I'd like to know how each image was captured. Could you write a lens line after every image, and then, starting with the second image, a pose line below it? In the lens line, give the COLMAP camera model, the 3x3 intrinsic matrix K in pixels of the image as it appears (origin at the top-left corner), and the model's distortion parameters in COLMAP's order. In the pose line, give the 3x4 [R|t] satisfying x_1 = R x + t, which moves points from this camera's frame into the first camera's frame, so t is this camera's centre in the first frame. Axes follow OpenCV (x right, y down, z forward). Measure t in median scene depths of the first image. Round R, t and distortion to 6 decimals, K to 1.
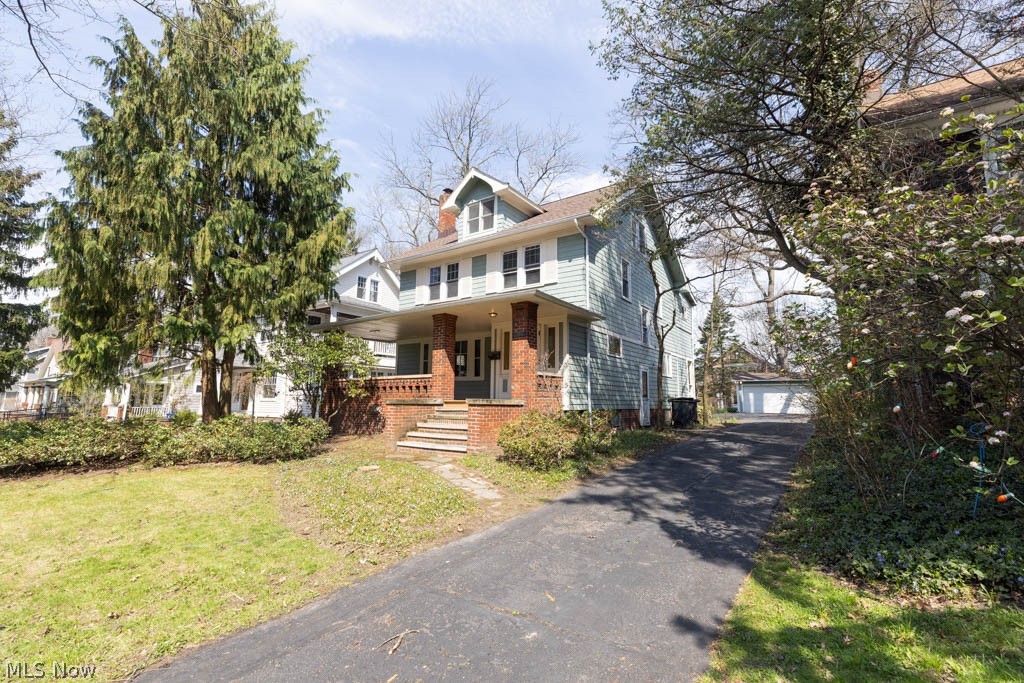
lens RADIAL K [[464.1, 0, 512.9], [0, 464.1, 347.7], [0, 0, 1]] dist [0.001043, -0.000025]
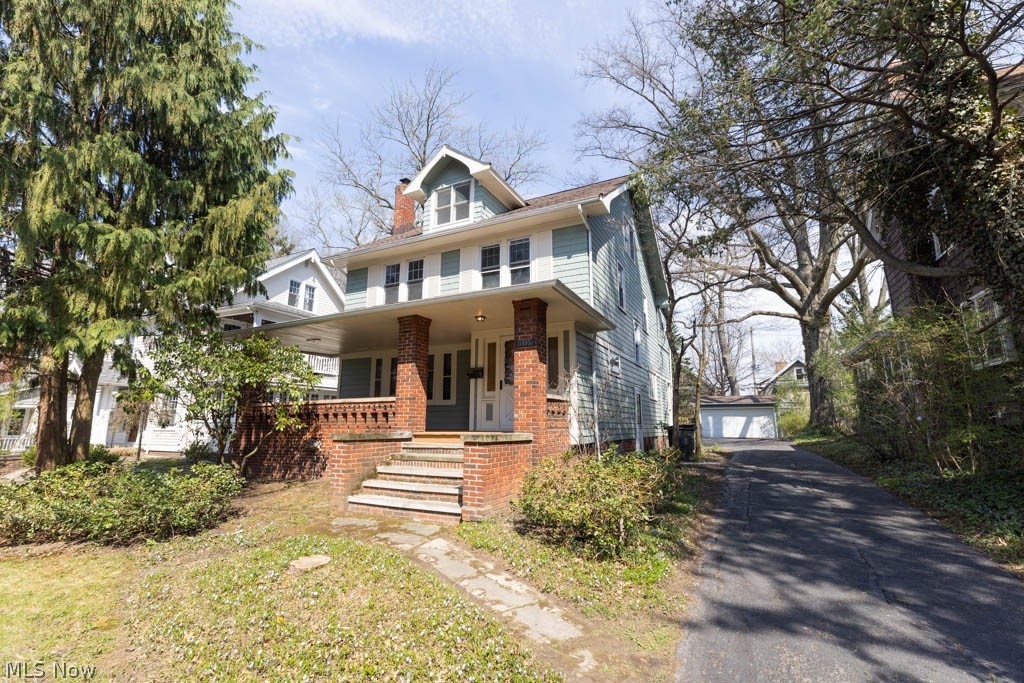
lens RADIAL K [[464.2, 0, 512.0], [0, 464.2, 341.5], [0, 0, 1]] dist [-0.003194, 0.000010]
pose [[0.990948, 0.017950, 0.133039, -0.078902], [-0.009780, 0.998040, -0.061814, 0.011357], [-0.133888, 0.059954, 0.989181, 0.209210]]
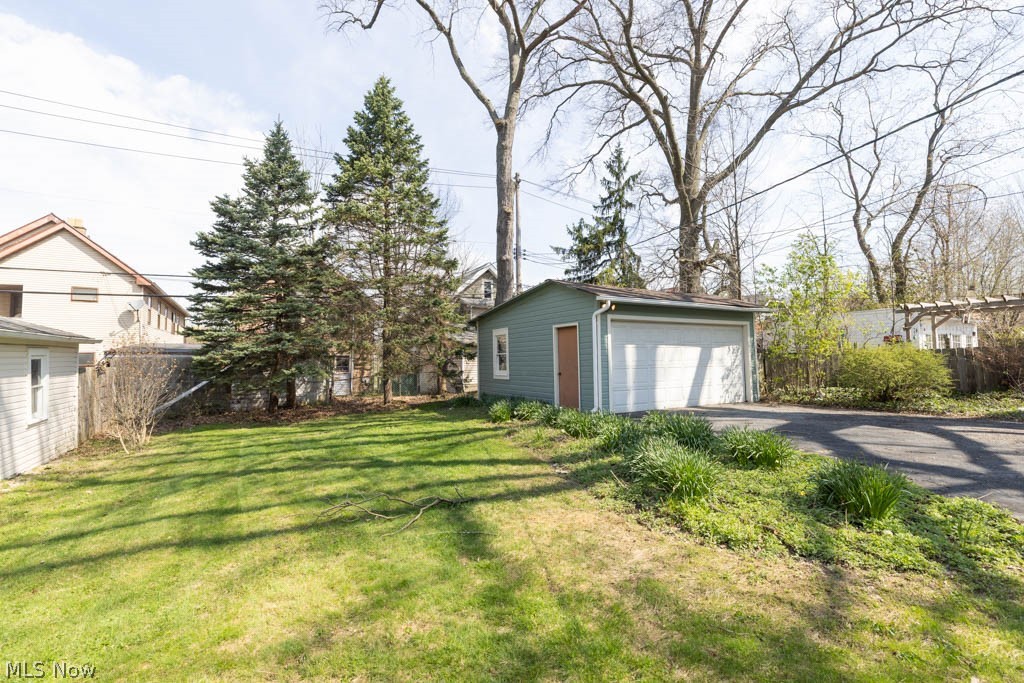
lens RADIAL K [[452.2, 0, 512.0], [0, 452.2, 341.5], [0, 0, 1]] dist [0.019255, 0.000028]
pose [[0.430911, 0.024490, 0.902062, 0.559746], [-0.089736, 0.995840, 0.015831, 0.246875], [-0.897922, -0.087769, 0.431316, 2.383756]]
